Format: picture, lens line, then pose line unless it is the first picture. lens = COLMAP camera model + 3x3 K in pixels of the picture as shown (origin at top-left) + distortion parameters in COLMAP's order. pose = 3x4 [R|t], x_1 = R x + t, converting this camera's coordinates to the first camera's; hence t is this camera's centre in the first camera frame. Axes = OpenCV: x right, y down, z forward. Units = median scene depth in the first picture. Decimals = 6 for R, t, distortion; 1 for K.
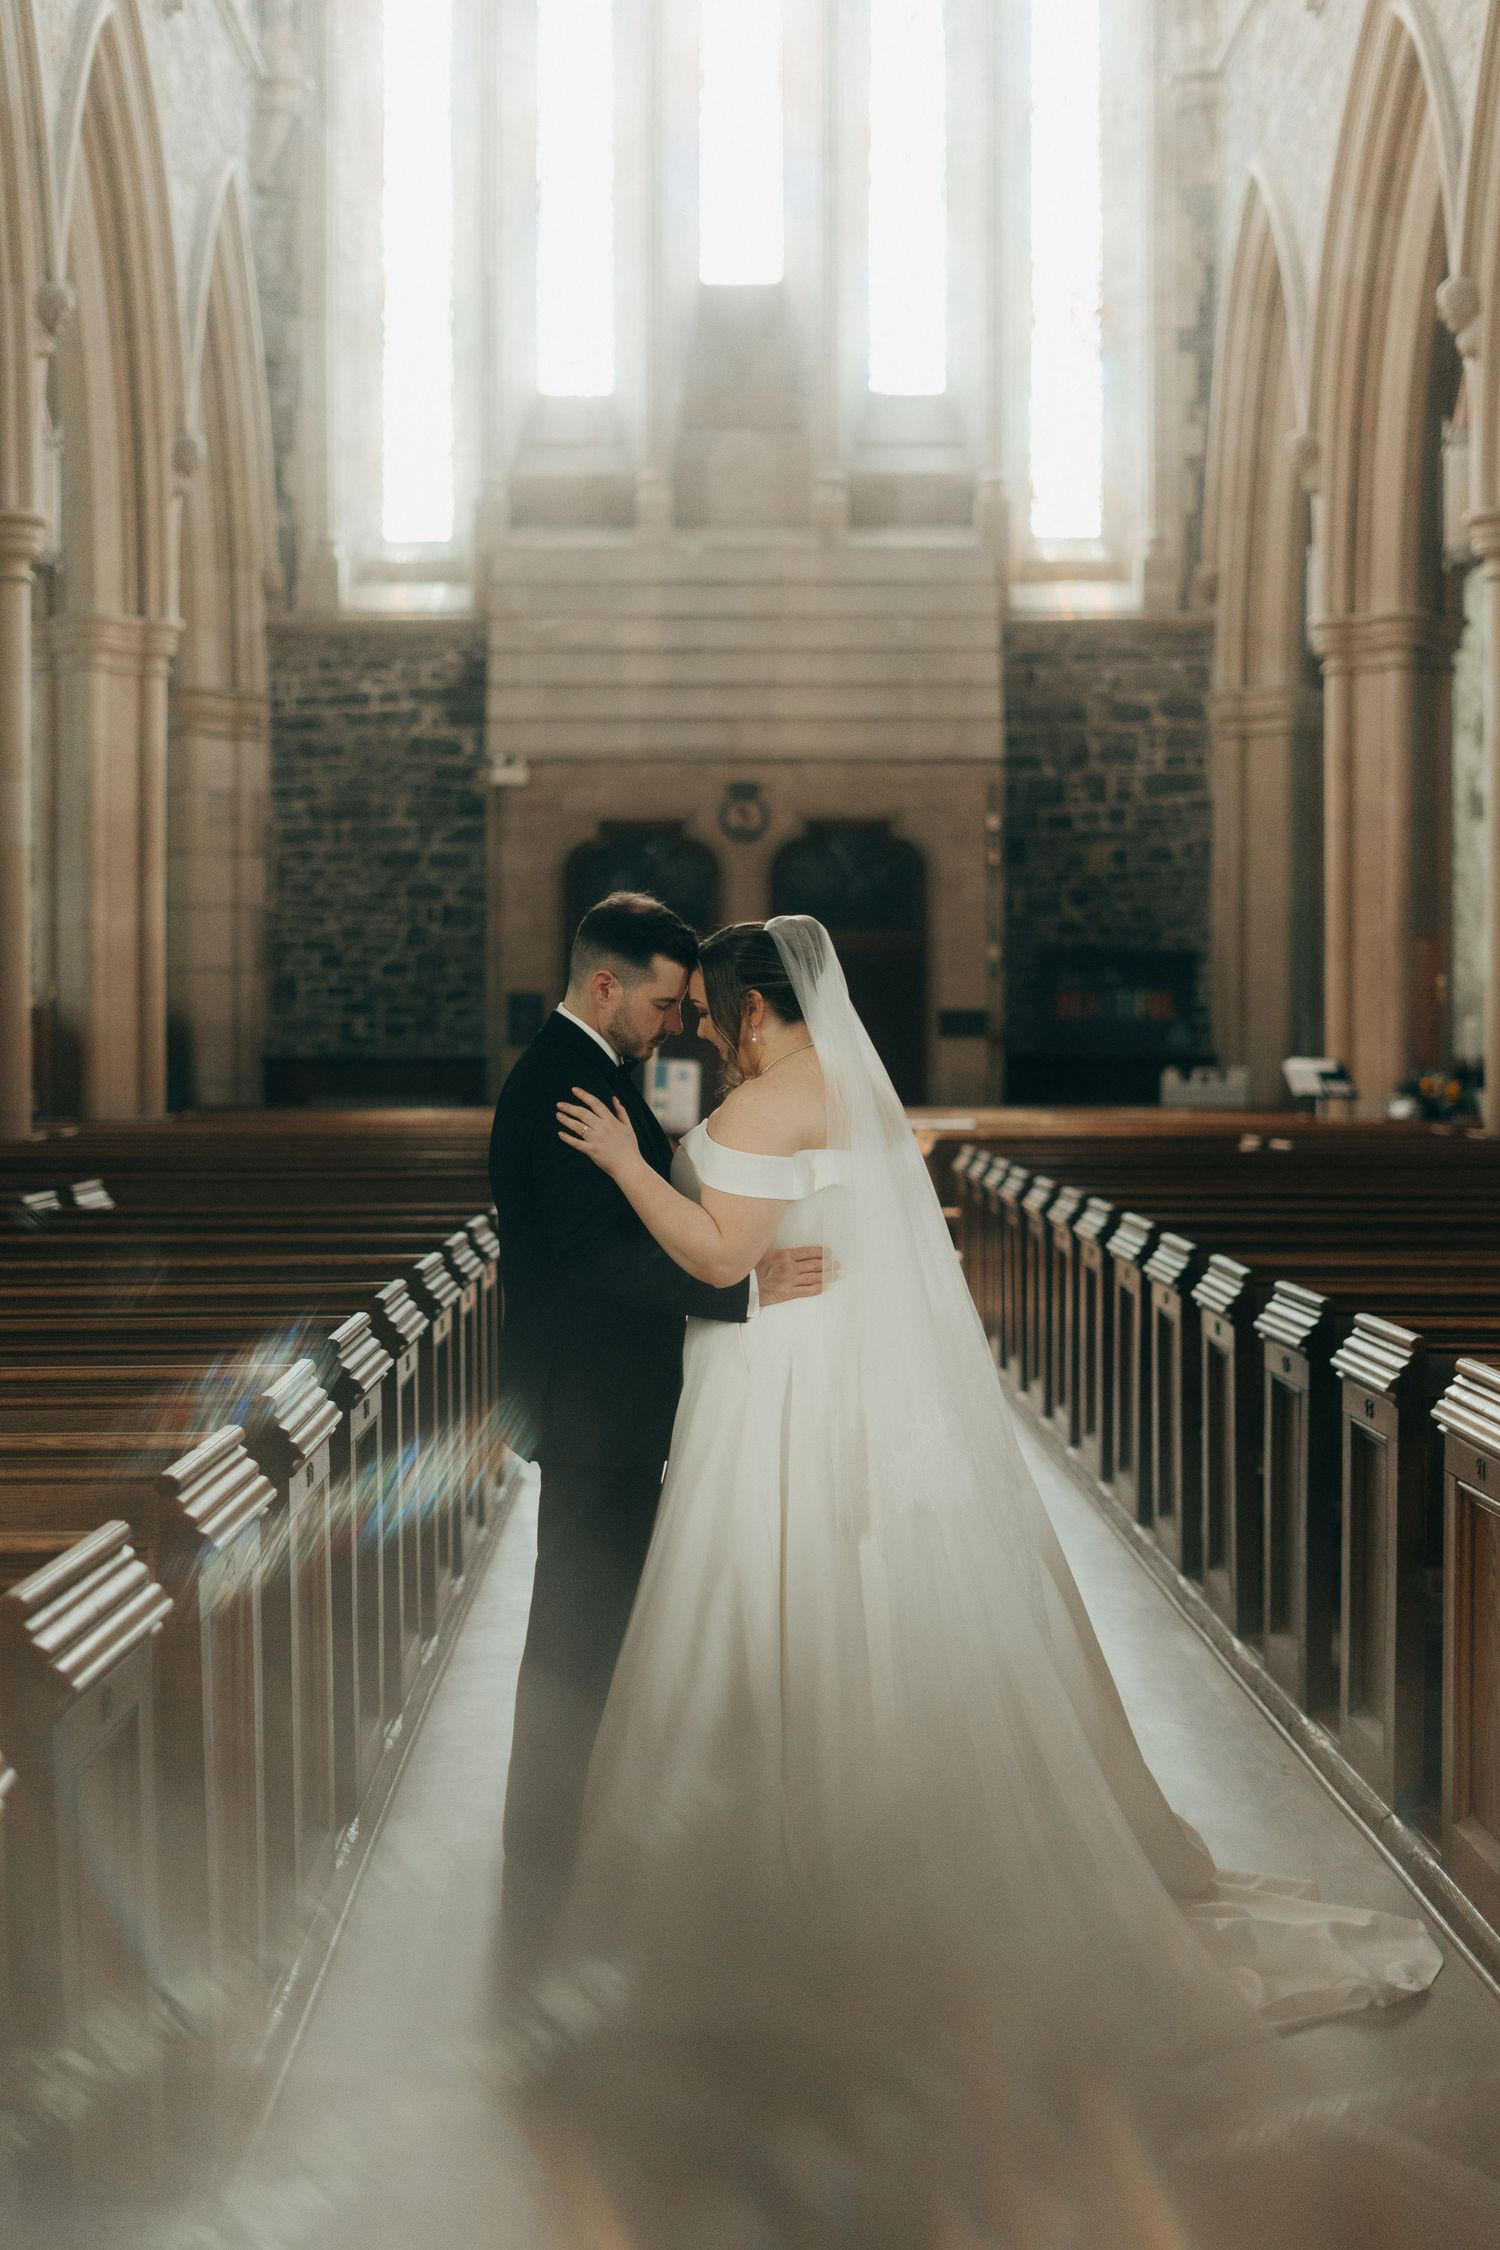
lens RADIAL K [[3308.5, 0, 753.2], [0, 3308.5, 1133.4], [0, 0, 1]] dist [-0.022450, 0.066355]
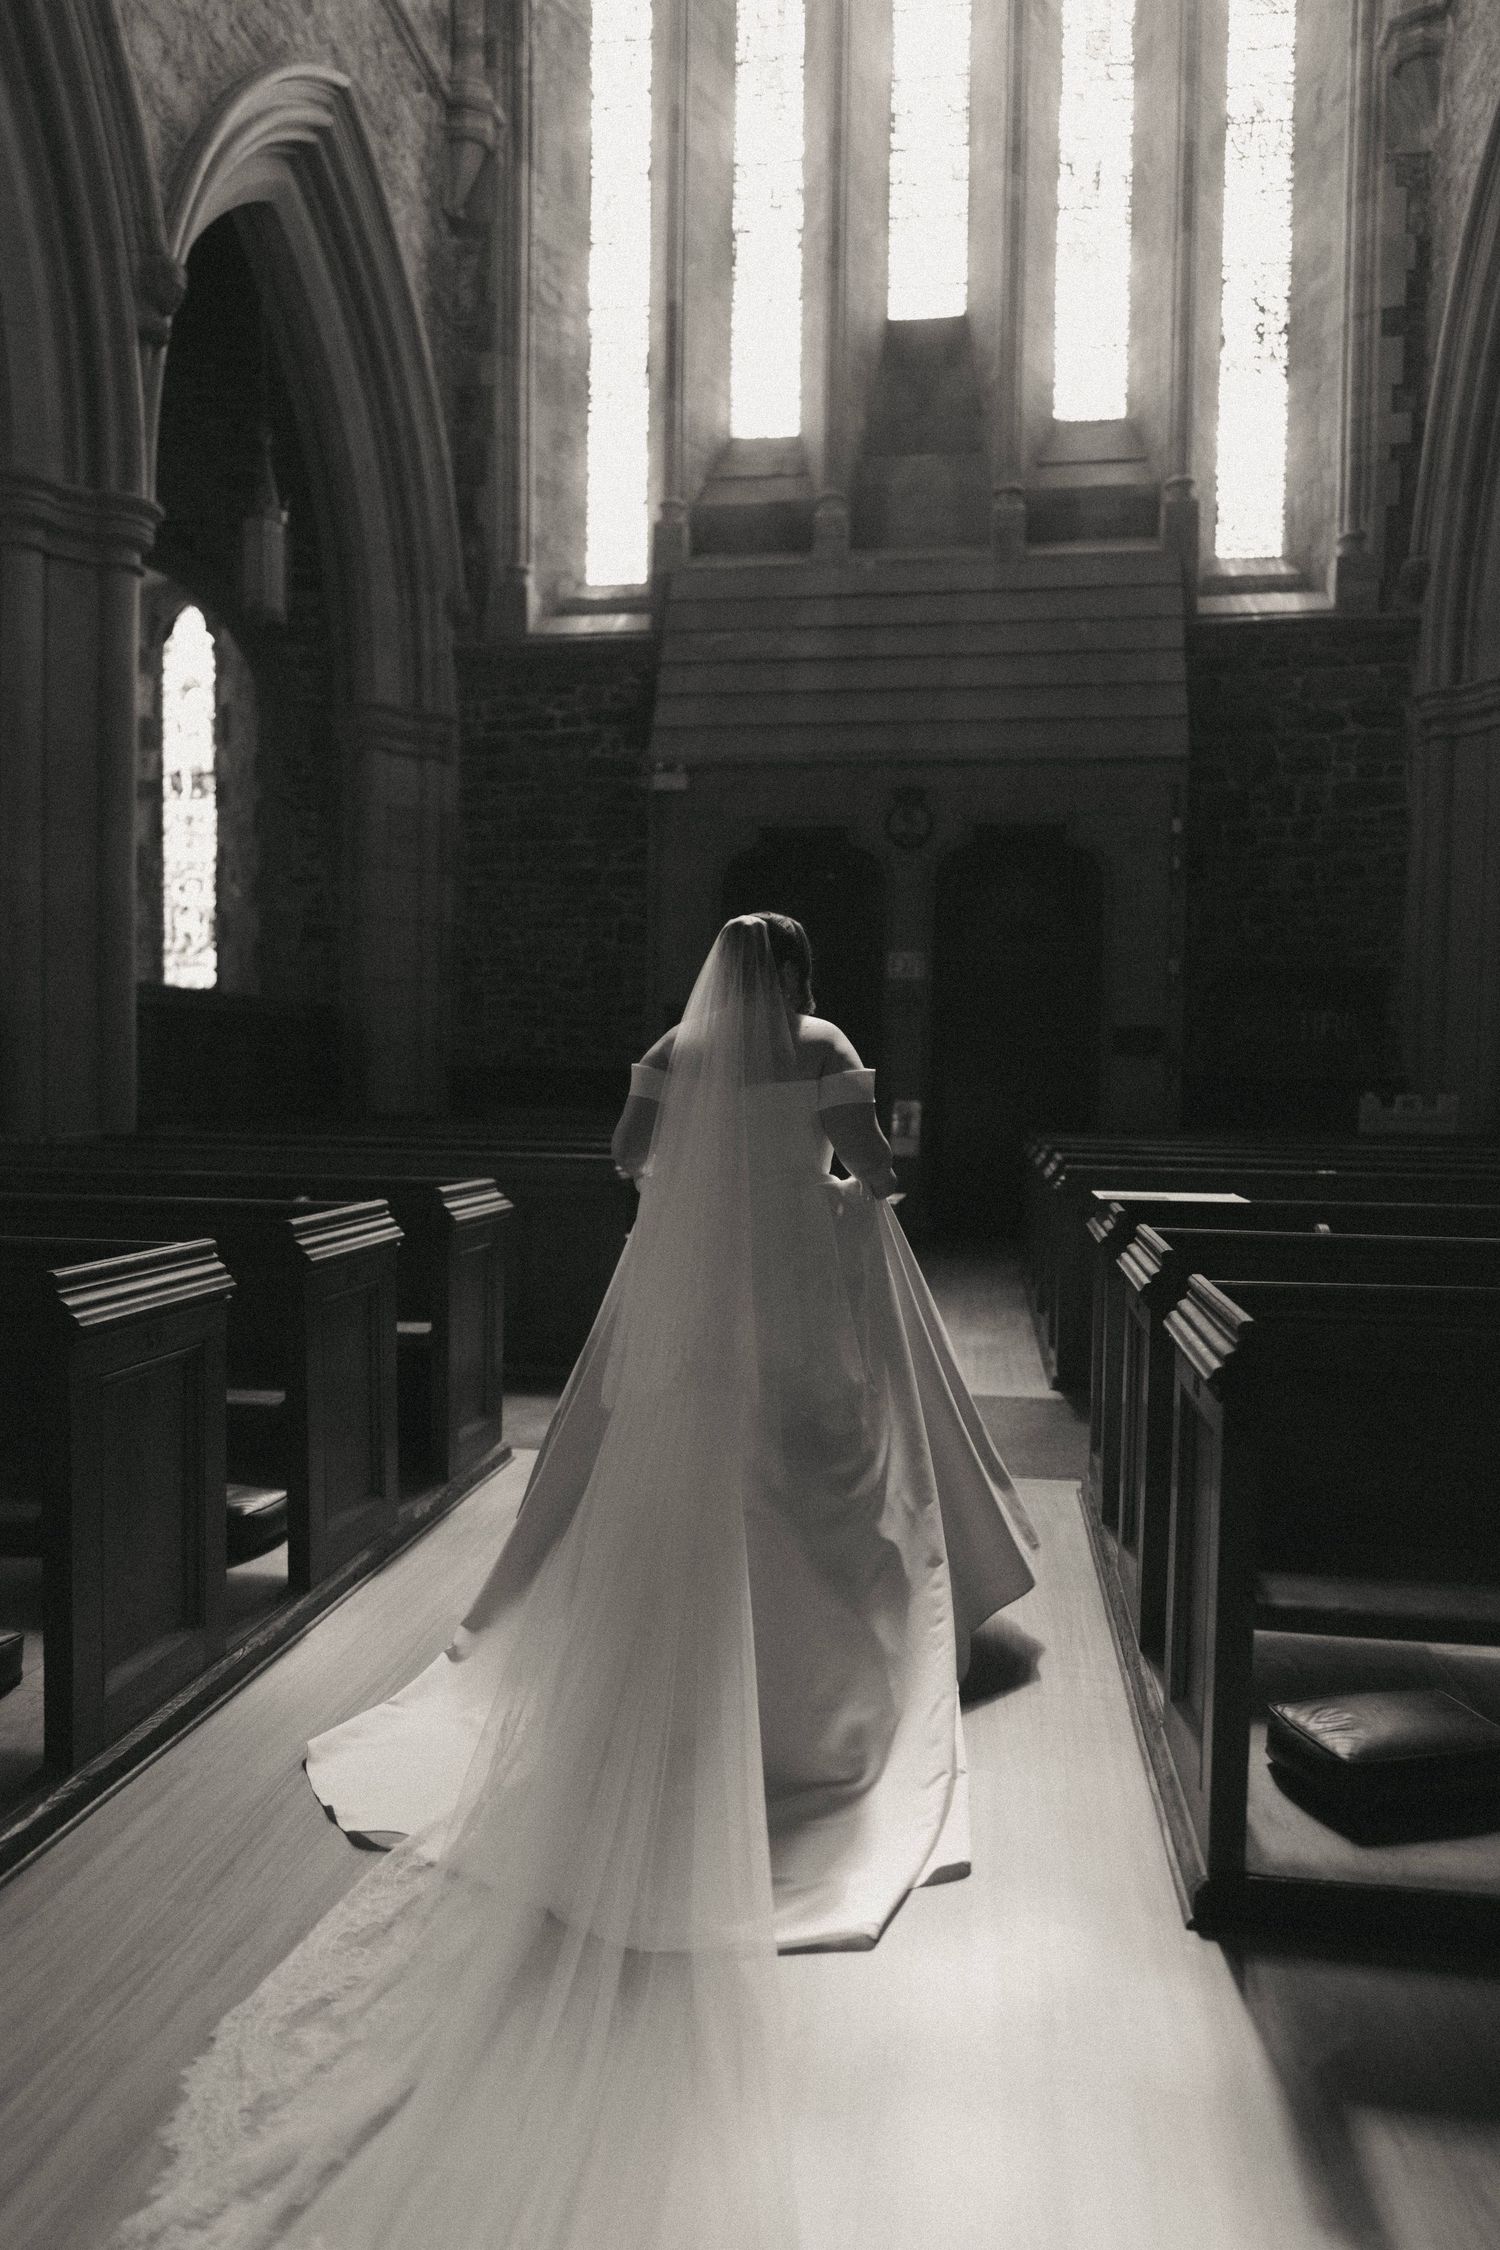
lens RADIAL K [[1467.3, 0, 756.4], [0, 1467.3, 1138.7], [0, 0, 1]] dist [-0.007143, 0.002518]
pose [[0.987737, 0.021737, -0.154604, 0.020888], [-0.019558, 0.999687, 0.015603, -0.009646], [0.154895, -0.012388, 0.987853, 0.563421]]
